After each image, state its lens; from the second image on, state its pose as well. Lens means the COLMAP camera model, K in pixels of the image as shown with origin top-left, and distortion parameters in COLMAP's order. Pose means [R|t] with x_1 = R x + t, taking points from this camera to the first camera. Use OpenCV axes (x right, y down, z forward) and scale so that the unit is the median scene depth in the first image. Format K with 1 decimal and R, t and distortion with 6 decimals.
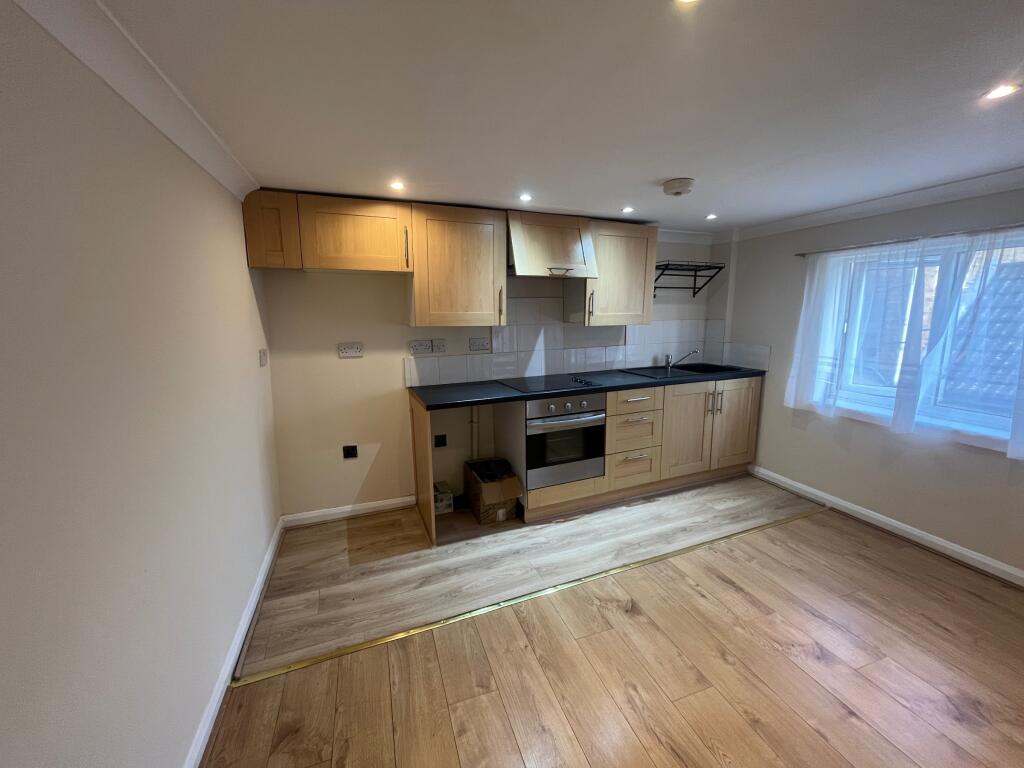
lens RADIAL K [[414.7, 0, 506.3], [0, 414.7, 381.6], [0, 0, 1]] dist [-0.003234, 0.000207]
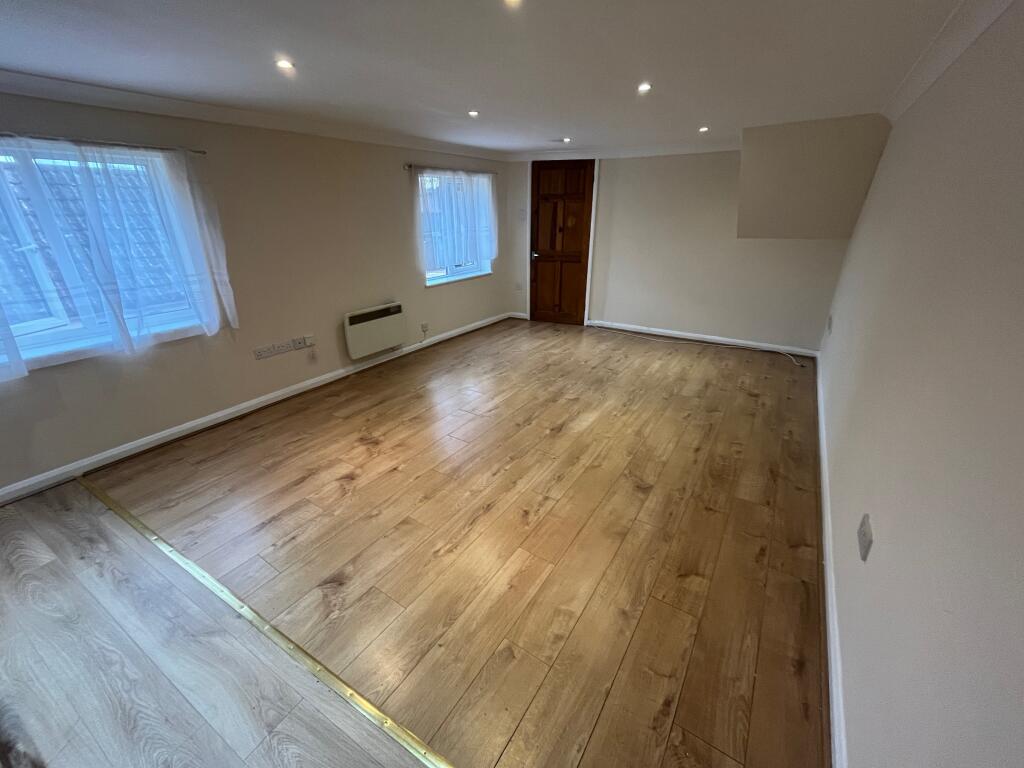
lens RADIAL K [[414.7, 0, 508.6], [0, 414.7, 380.5], [0, 0, 1]] dist [-0.003234, 0.000207]
pose [[-0.607981, -0.290675, 0.738828, -0.337139], [0.150117, 0.871699, 0.466482, -0.135595], [-0.779630, 0.394523, -0.486342, 0.731862]]
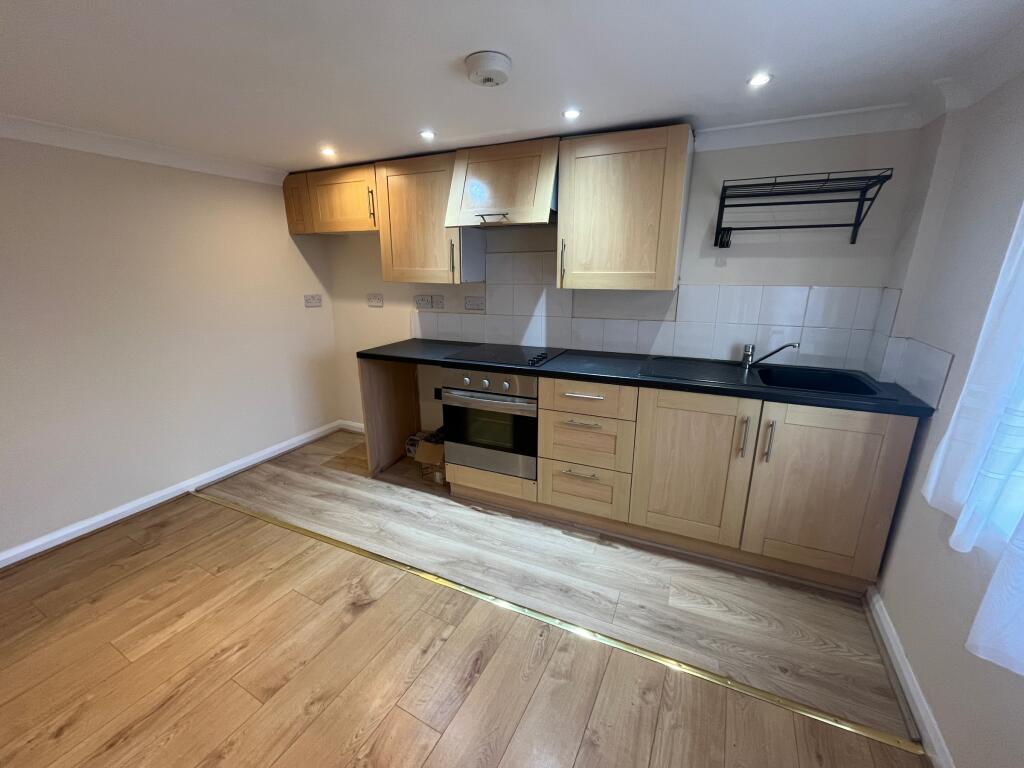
lens RADIAL K [[414.7, 0, 507.3], [0, 414.7, 380.8], [0, 0, 1]] dist [-0.003234, 0.000207]
pose [[0.680483, 0.197741, -0.705579, 0.797243], [-0.127773, 0.980169, 0.151468, -0.080940], [0.721538, -0.012918, 0.692255, 0.462590]]
